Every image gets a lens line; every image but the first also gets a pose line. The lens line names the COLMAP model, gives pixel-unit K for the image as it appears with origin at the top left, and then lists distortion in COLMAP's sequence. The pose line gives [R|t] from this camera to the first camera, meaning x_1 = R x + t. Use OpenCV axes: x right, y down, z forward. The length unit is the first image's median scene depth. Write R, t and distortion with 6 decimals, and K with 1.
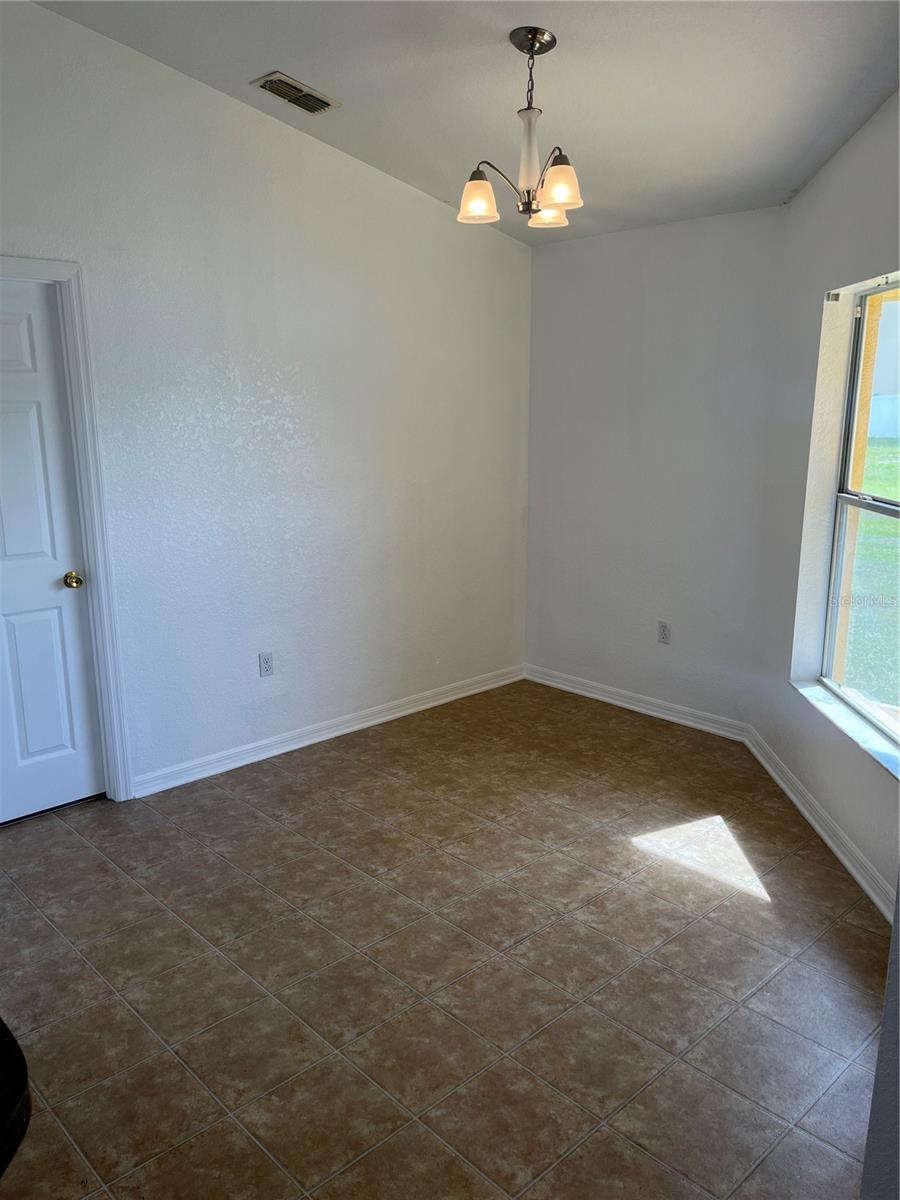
lens RADIAL K [[915.9, 0, 443.0], [0, 915.9, 595.0], [0, 0, 1]] dist [0.065534, -0.089759]
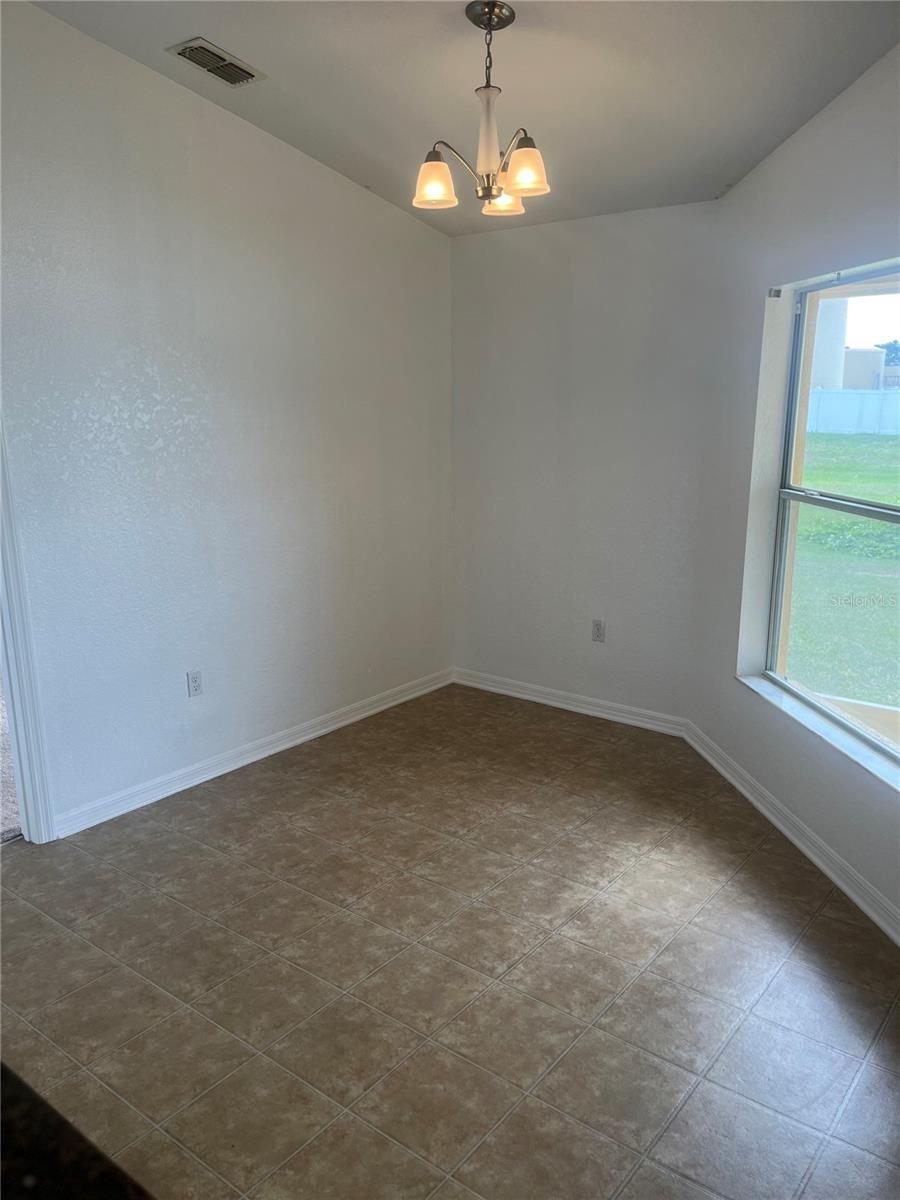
lens RADIAL K [[915.9, 0, 445.4], [0, 915.9, 606.1], [0, 0, 1]] dist [0.065534, -0.089759]
pose [[0.989363, -0.035615, 0.141039, -0.095708], [0.033424, 0.999281, 0.017872, -0.014408], [-0.141574, -0.012968, 0.989843, 0.061305]]
